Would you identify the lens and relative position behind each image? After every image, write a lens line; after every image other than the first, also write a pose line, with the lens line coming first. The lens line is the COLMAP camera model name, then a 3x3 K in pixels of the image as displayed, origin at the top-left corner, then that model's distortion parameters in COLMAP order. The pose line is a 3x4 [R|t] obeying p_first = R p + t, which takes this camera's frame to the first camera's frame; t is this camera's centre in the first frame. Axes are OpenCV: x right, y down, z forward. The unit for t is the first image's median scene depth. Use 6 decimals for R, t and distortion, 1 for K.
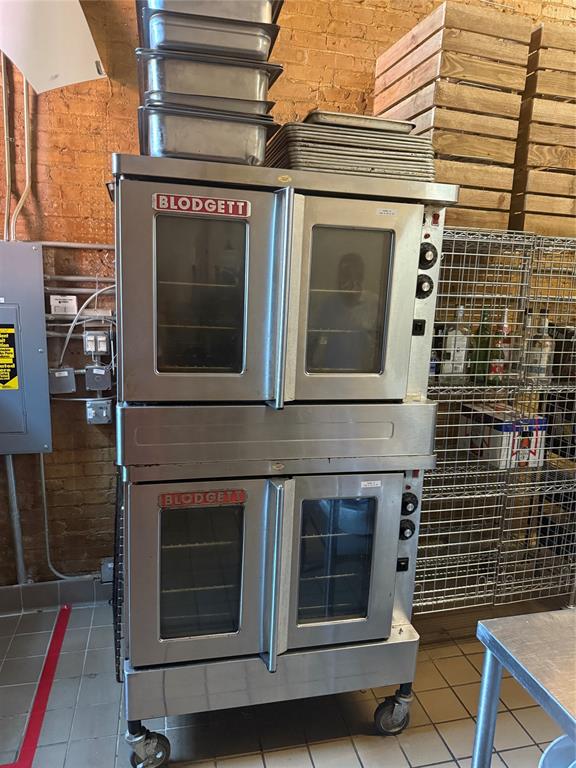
lens RADIAL K [[541.4, 0, 289.9], [0, 541.4, 384.7], [0, 0, 1]] dist [0.005290, -0.014098]
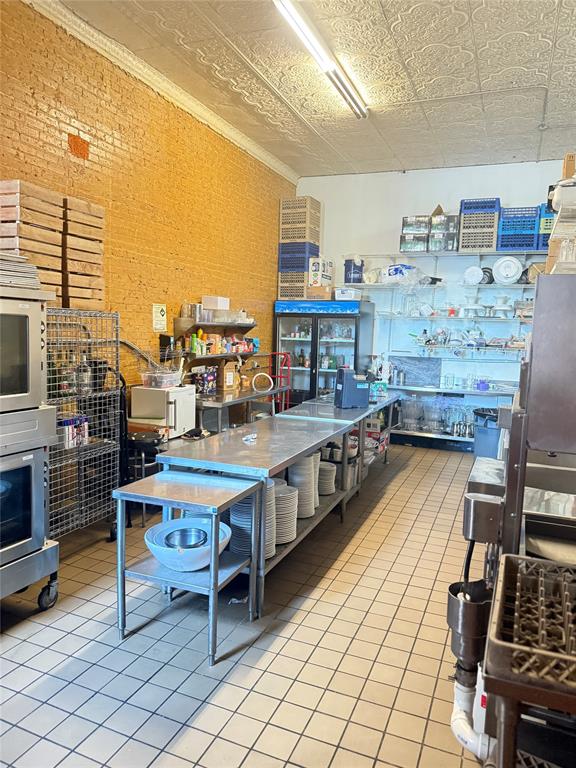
lens RADIAL K [[541.4, 0, 286.8], [0, 541.4, 384.4], [0, 0, 1]] dist [0.005290, -0.014098]
pose [[0.586010, -0.098992, 0.804235, -0.615001], [0.134297, 0.990648, 0.024081, 0.016316], [-0.799098, 0.093895, 0.593824, -0.603382]]
